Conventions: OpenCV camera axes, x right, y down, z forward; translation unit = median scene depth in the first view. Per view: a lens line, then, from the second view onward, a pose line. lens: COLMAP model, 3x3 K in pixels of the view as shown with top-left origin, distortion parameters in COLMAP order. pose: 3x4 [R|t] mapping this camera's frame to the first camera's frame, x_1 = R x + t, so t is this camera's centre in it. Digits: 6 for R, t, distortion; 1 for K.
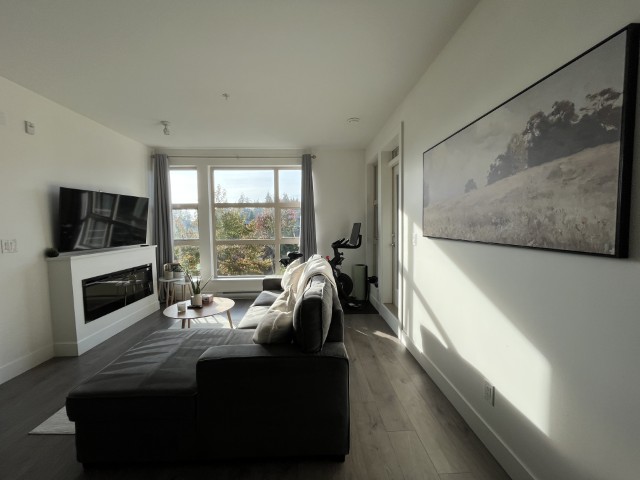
lens RADIAL K [[259.0, 0, 317.1], [0, 259.0, 240.2], [0, 0, 1]] dist [-0.007497, 0.000037]
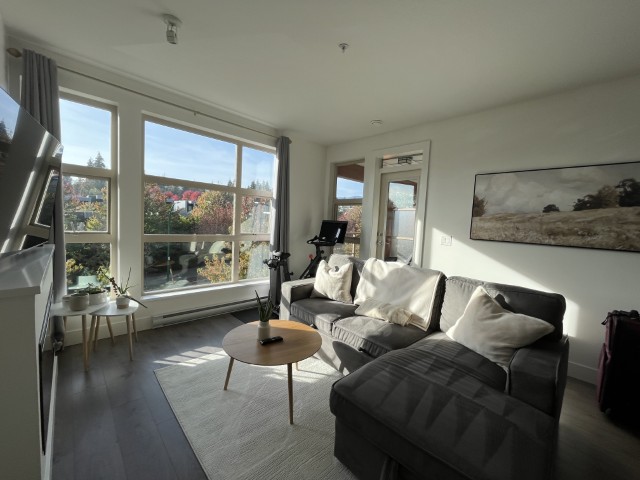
lens RADIAL K [[259.0, 0, 317.1], [0, 259.0, 240.2], [0, 0, 1]] dist [-0.007497, 0.000037]
pose [[0.745291, 0.003979, 0.666727, -1.477447], [-0.020576, 0.999643, 0.017035, -0.021613], [-0.666421, -0.026414, 0.745107, 0.790764]]
